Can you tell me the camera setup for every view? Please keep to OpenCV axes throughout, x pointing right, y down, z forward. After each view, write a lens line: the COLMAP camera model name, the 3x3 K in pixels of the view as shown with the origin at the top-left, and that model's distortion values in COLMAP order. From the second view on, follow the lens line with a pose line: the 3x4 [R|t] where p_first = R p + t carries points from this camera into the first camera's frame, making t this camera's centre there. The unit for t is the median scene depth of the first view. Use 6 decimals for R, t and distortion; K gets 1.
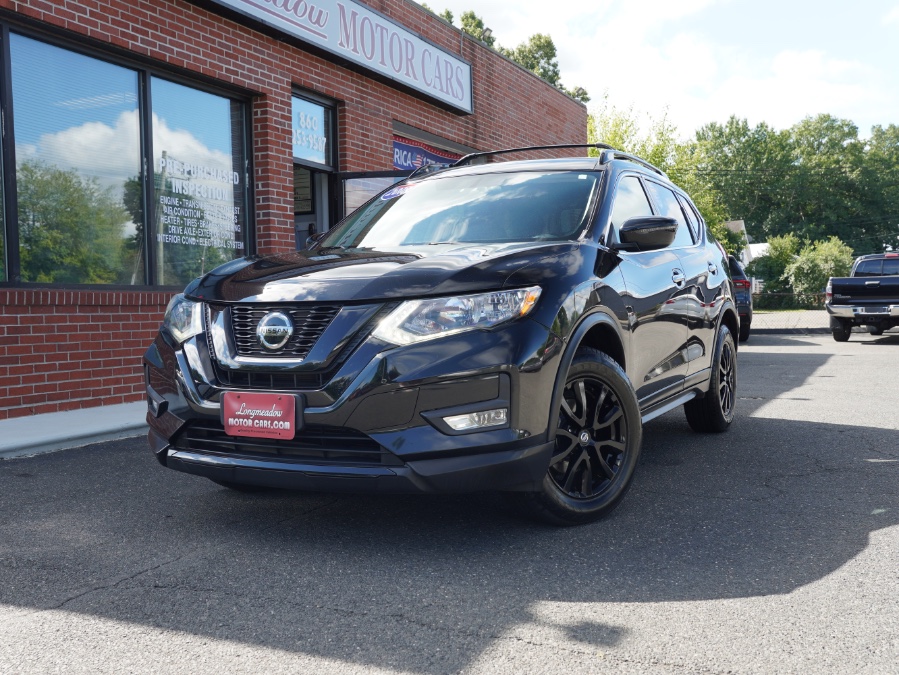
lens RADIAL K [[977.5, 0, 449.4], [0, 977.5, 339.3], [0, 0, 1]] dist [-0.047970, 0.206195]
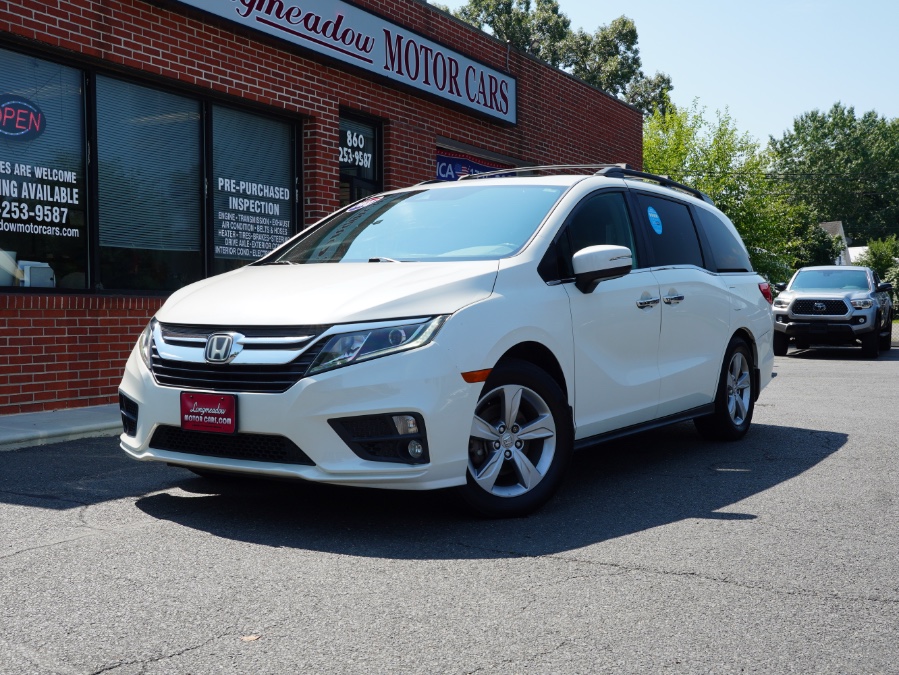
lens RADIAL K [[1081.8, 0, 451.5], [0, 1081.8, 338.2], [0, 0, 1]] dist [-0.021594, 0.306692]
pose [[0.997721, 0.016313, -0.065477, 0.045909], [-0.016838, 0.999830, -0.007474, 0.001541], [0.065344, 0.008559, 0.997826, -0.189034]]
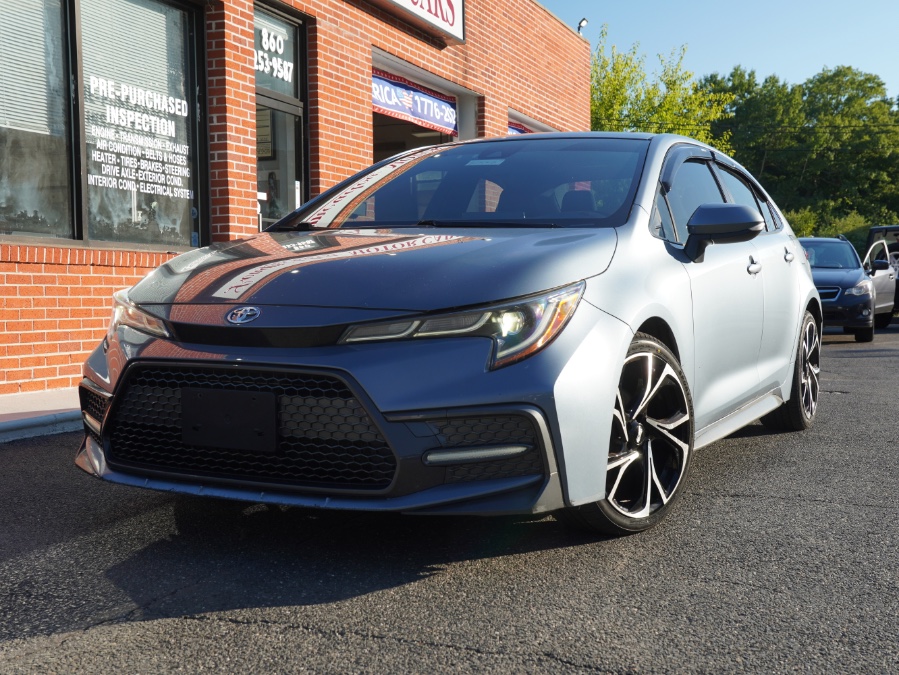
lens RADIAL K [[1166.6, 0, 451.3], [0, 1166.6, 338.9], [0, 0, 1]] dist [0.017916, 0.355387]
pose [[0.998454, 0.010609, 0.054567, -0.052415], [-0.010907, 0.999927, 0.005177, 0.013575], [-0.054508, -0.005765, 0.998497, 0.040675]]
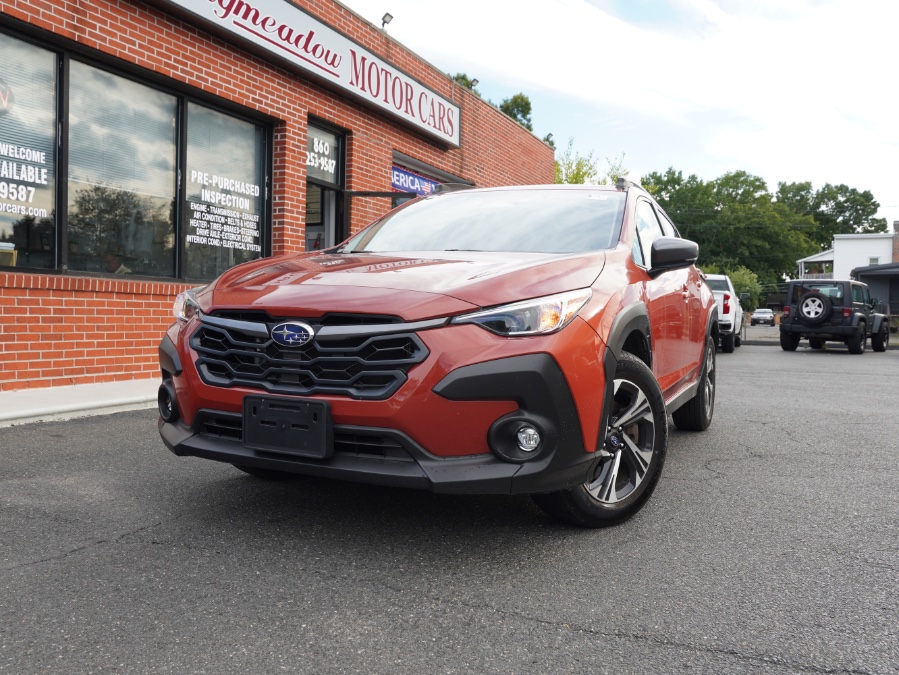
lens RADIAL K [[800.8, 0, 451.3], [0, 800.8, 338.5], [0, 0, 1]] dist [-0.124068, 0.135354]
pose [[0.999055, 0.037322, 0.022277, 0.000252], [-0.037260, 0.999301, -0.003179, 0.006197], [-0.022380, 0.002346, 0.999747, 0.041939]]
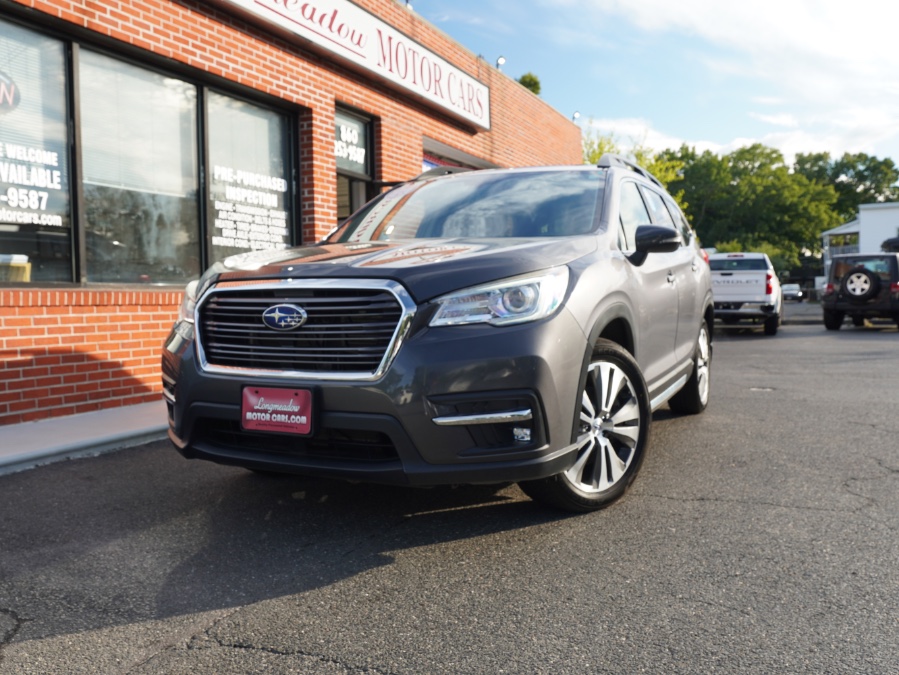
lens RADIAL K [[808.4, 0, 450.5], [0, 808.4, 336.6], [0, 0, 1]] dist [-0.115634, 0.127480]
pose [[0.999973, -0.000930, 0.007307, -0.040391], [0.000847, 0.999935, 0.011335, -0.007721], [-0.007317, -0.011329, 0.999909, 0.106954]]
